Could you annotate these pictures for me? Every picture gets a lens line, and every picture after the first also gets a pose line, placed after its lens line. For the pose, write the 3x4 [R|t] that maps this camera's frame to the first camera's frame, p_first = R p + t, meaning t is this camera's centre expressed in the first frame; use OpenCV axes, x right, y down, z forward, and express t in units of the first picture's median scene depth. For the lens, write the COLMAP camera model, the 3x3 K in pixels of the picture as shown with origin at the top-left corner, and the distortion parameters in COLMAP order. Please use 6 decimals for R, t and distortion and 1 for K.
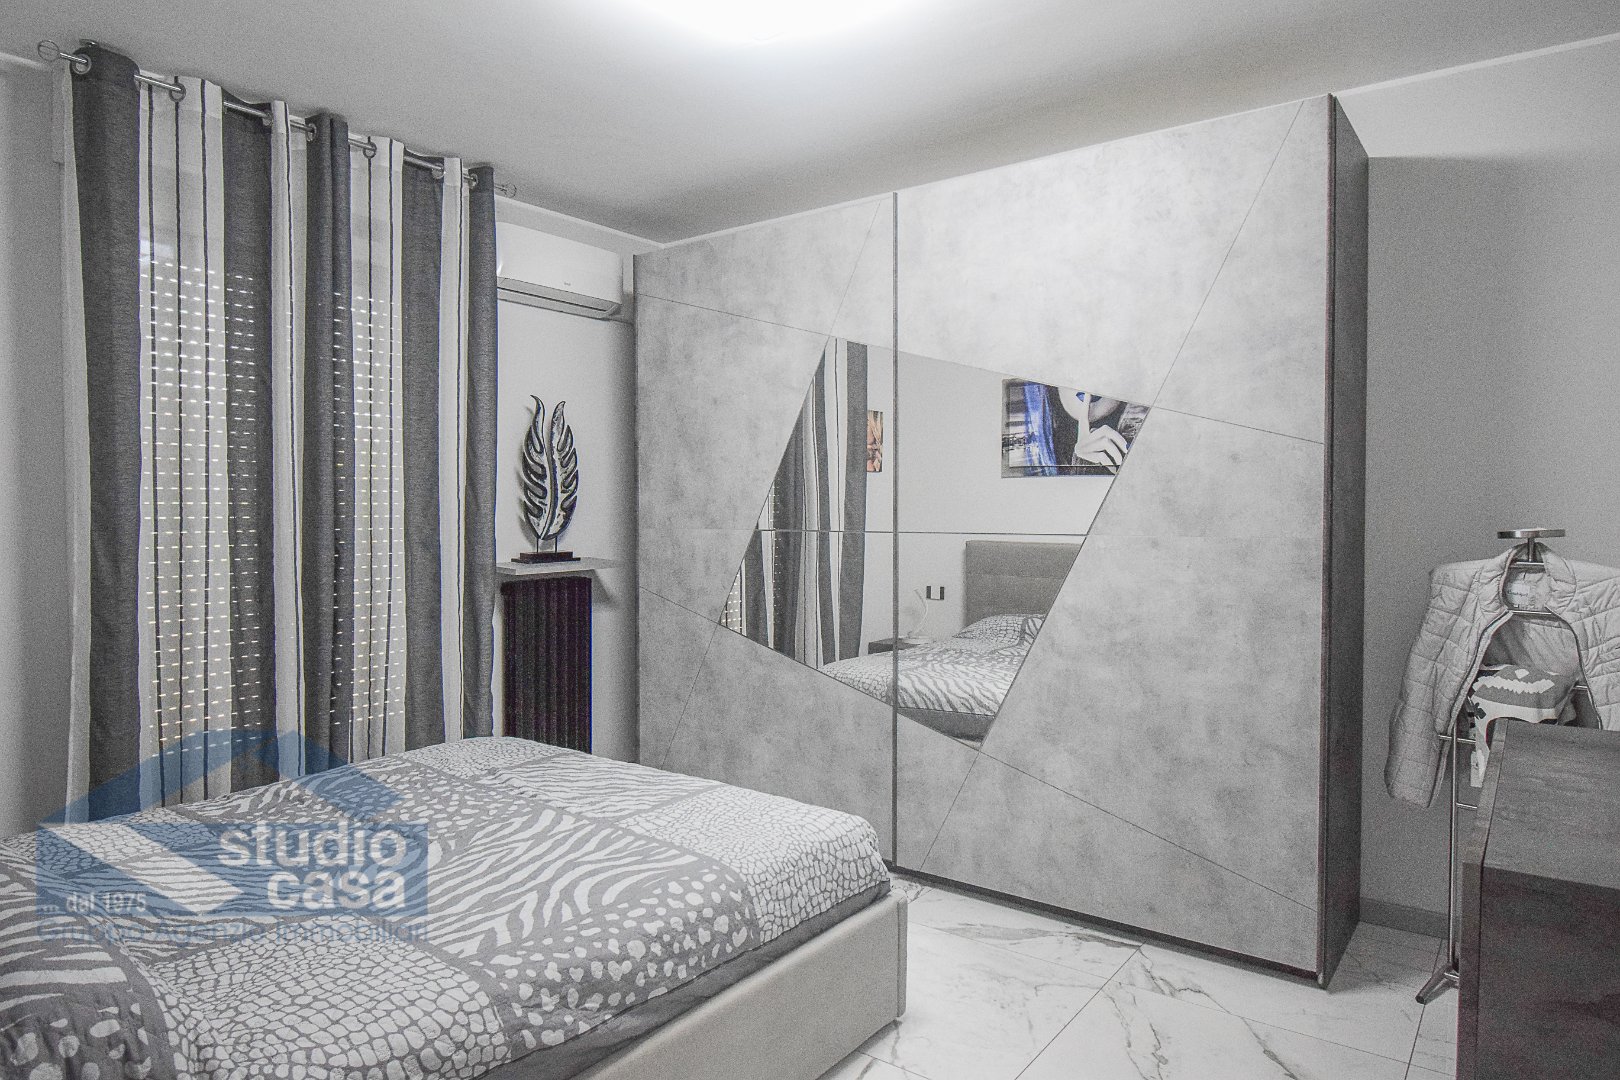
lens RADIAL K [[991.3, 0, 810.0], [0, 991.3, 540.0], [0, 0, 1]] dist [0.017918, -0.037584]
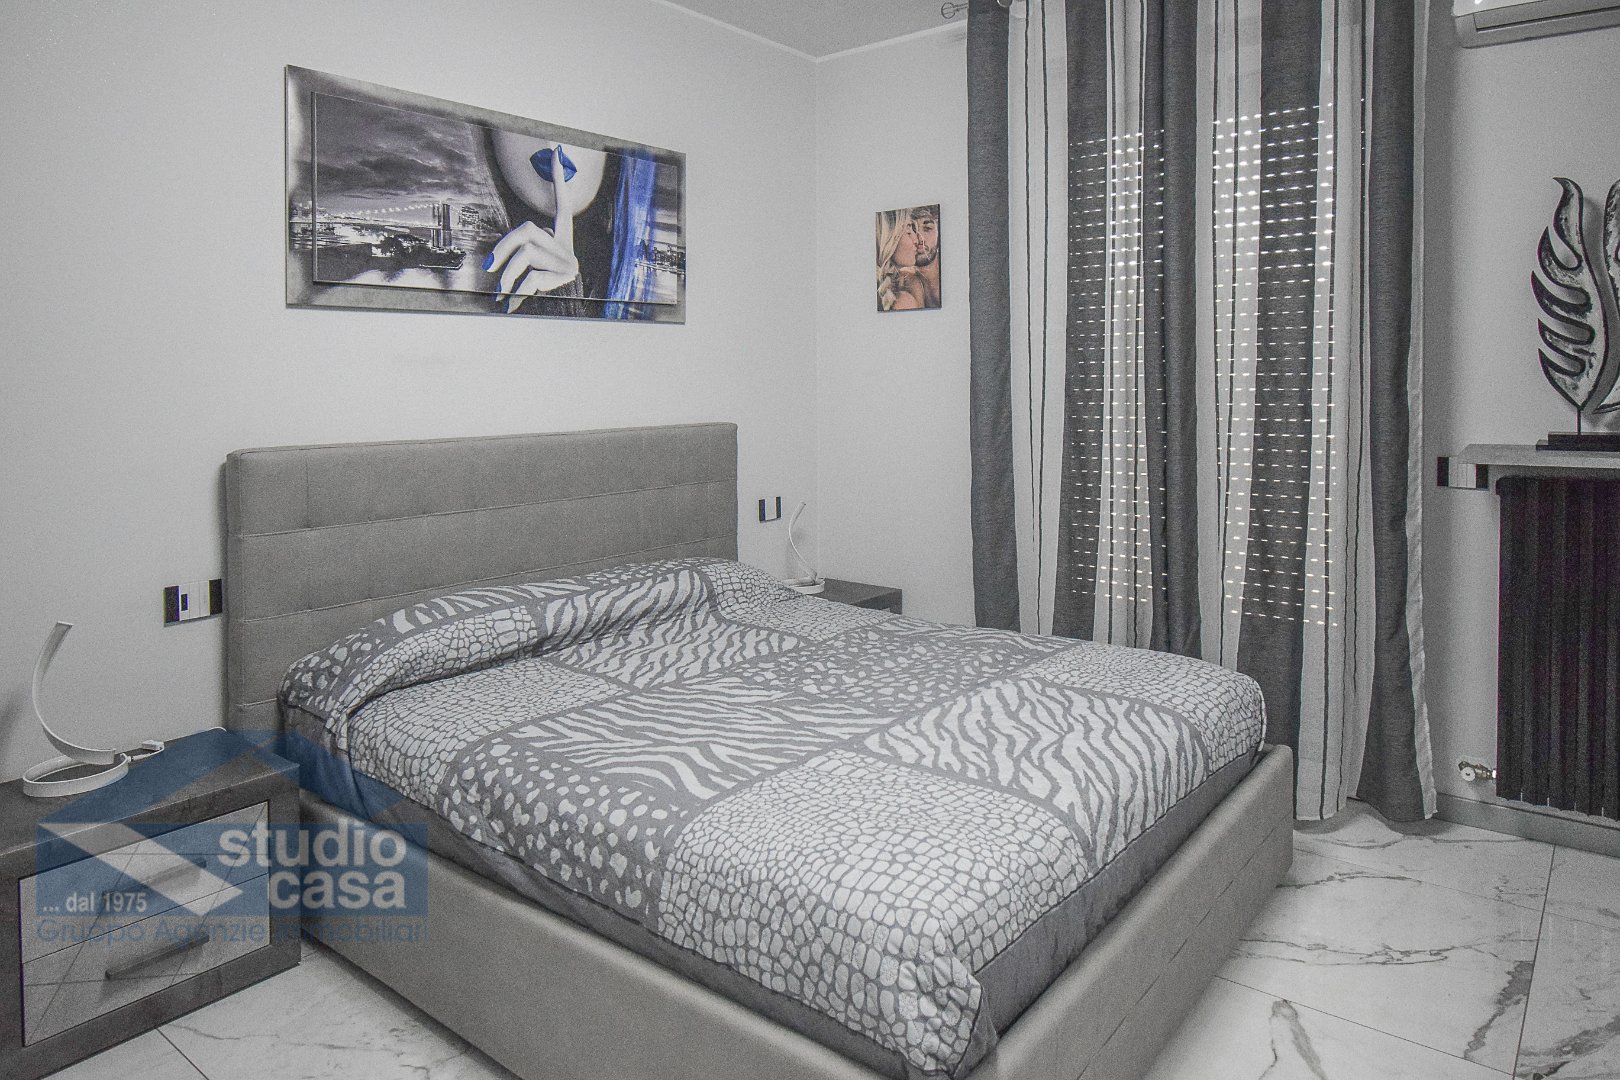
lens RADIAL K [[1013.5, 0, 810.7], [0, 1013.5, 407.7], [0, 0, 1]] dist [0.000846, 0.000061]
pose [[-0.028368, 0.018437, -0.999428, 0.738539], [-0.019328, 0.999633, 0.018989, -0.013932], [0.999411, 0.019856, -0.028001, 1.162720]]
